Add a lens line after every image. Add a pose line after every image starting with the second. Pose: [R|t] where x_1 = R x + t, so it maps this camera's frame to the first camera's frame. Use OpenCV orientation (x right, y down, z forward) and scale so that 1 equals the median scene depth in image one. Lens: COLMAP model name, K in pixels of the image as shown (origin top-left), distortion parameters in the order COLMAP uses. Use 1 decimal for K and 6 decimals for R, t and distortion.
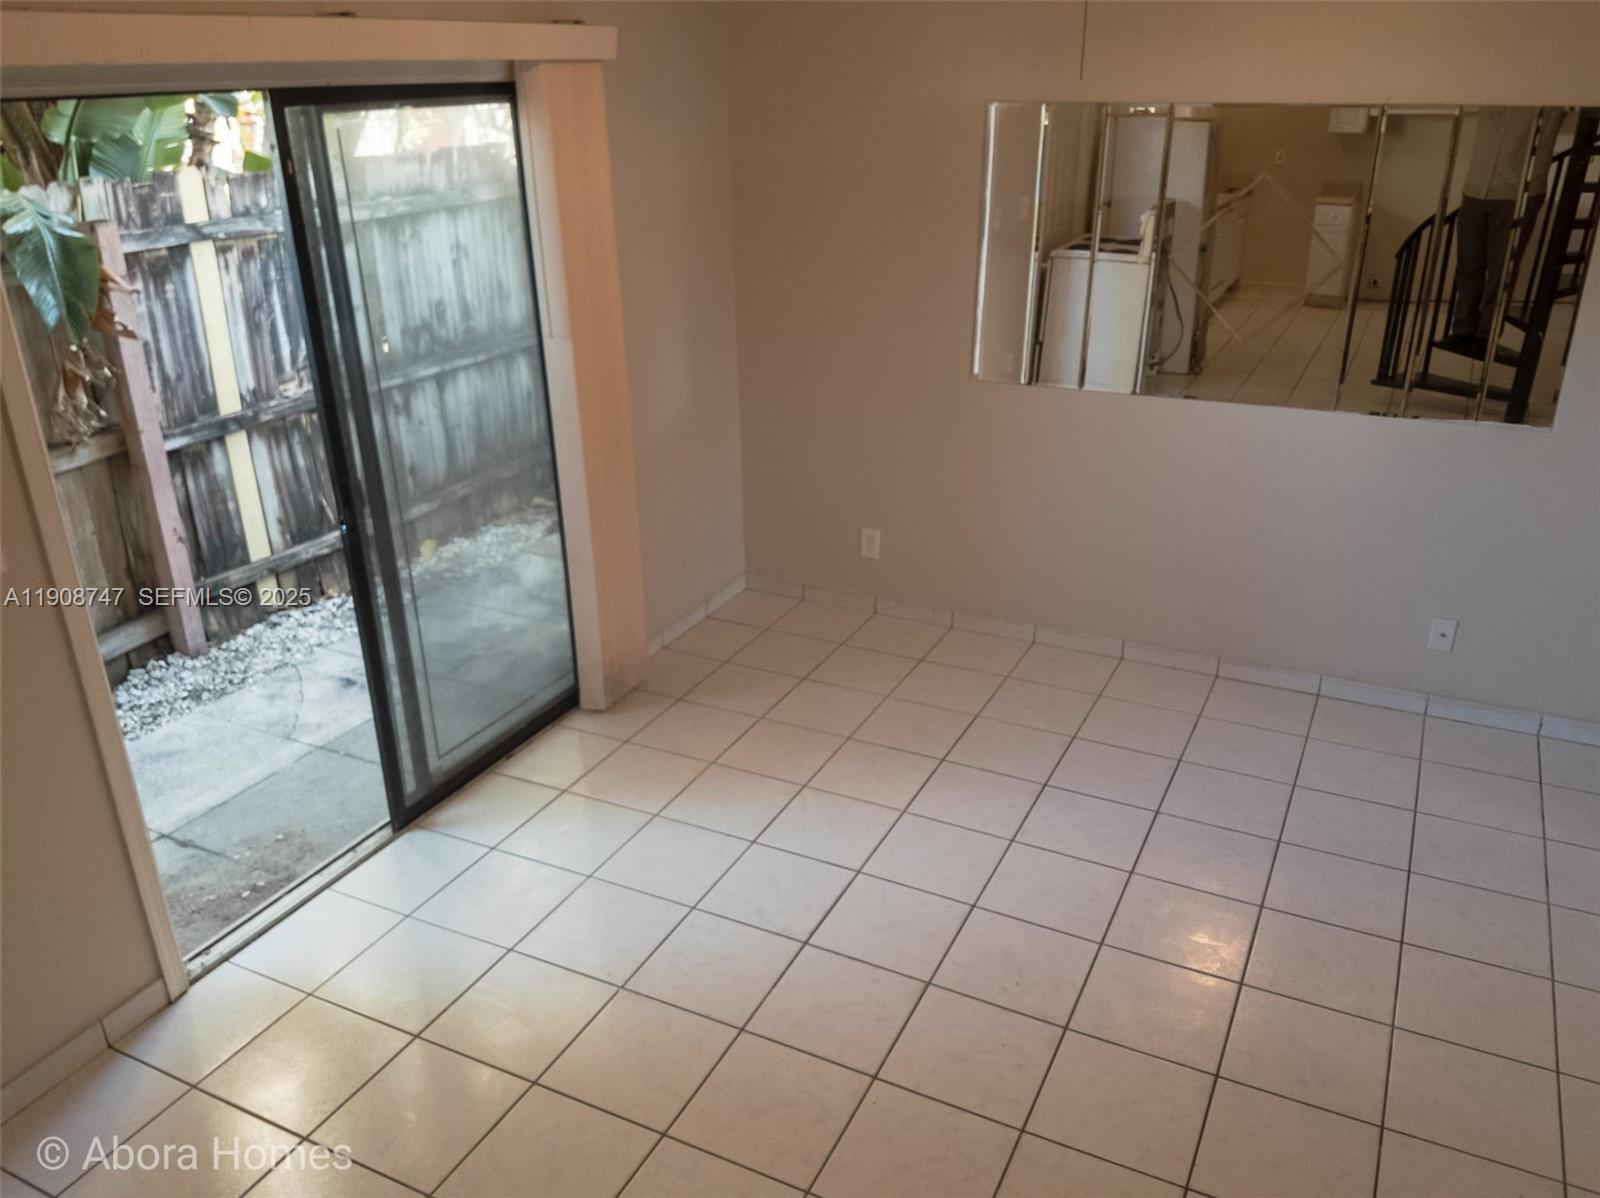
lens RADIAL K [[1249.0, 0, 800.0], [0, 1249.0, 599.0], [0, 0, 1]] dist [0.137631, -0.243420]
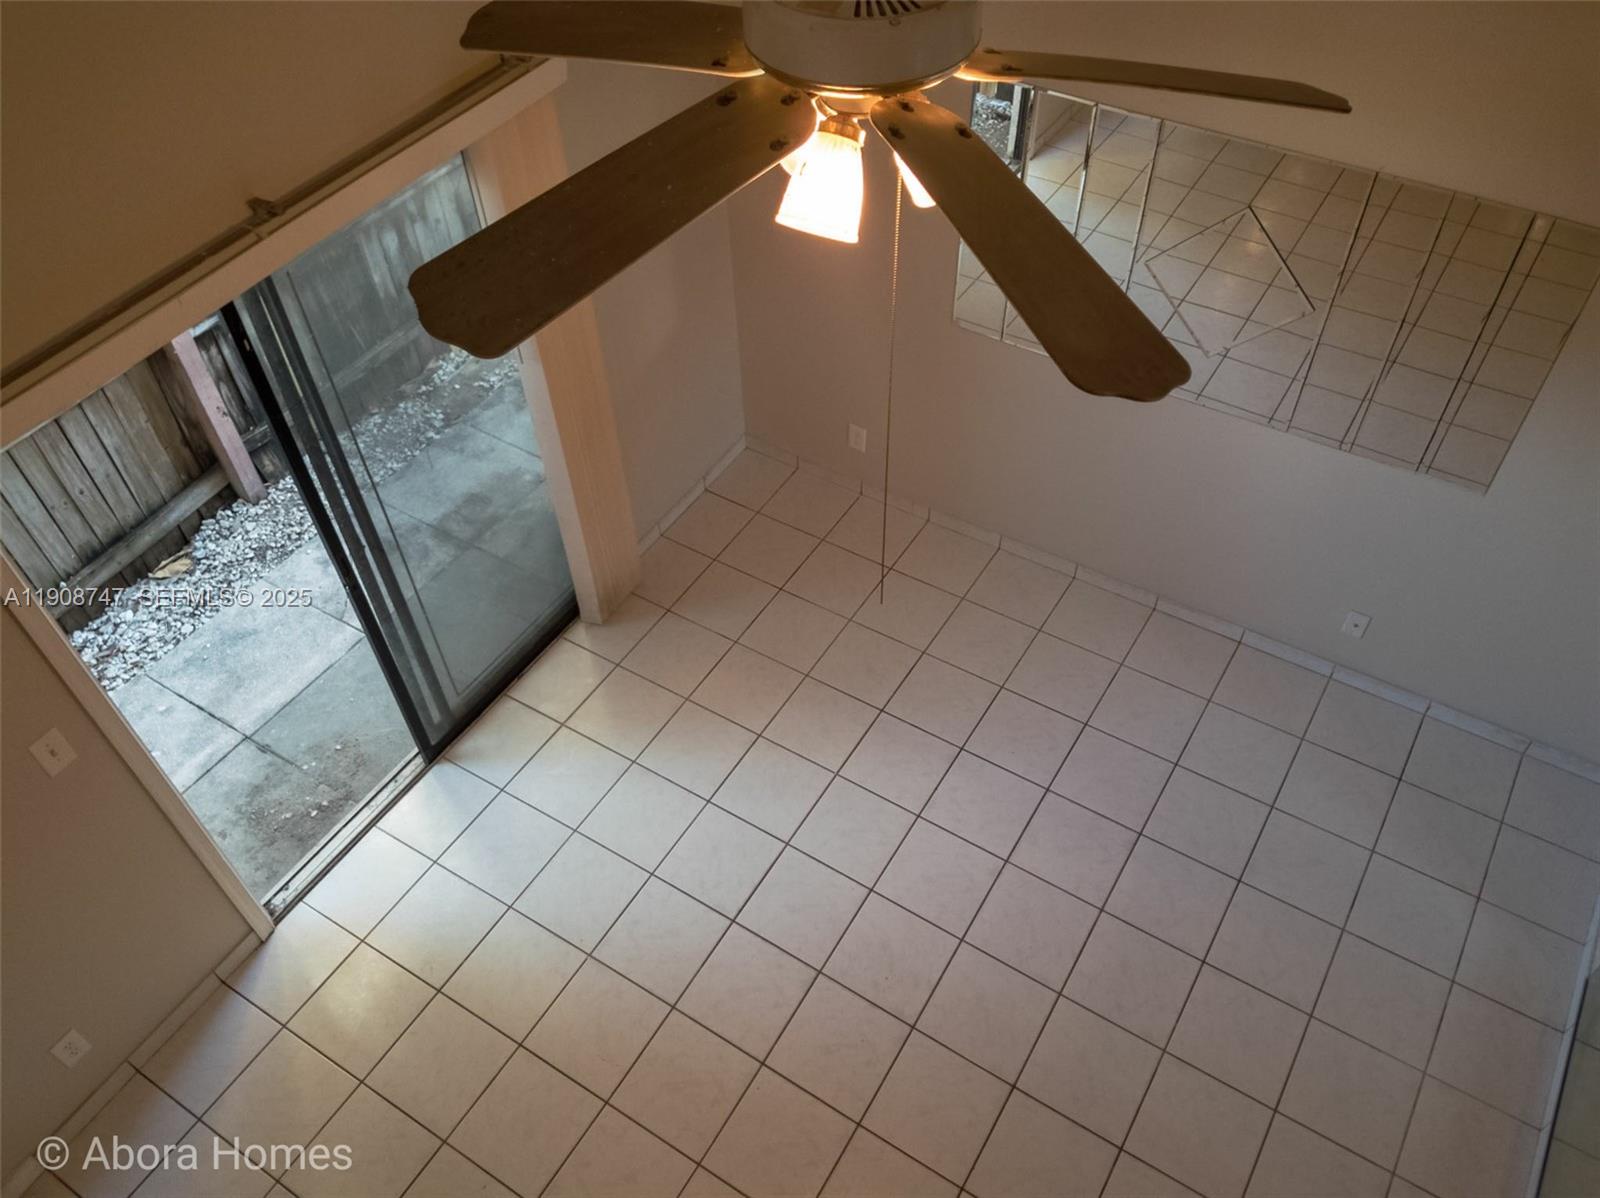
lens RADIAL K [[1249.8, 0, 800.0], [0, 1249.8, 599.0], [0, 0, 1]] dist [0.200782, -0.402474]
pose [[0.995036, 0.062338, -0.077578, 0.117331], [-0.022428, 0.899927, 0.435464, -0.453685], [0.096960, -0.431562, 0.896857, -0.012067]]
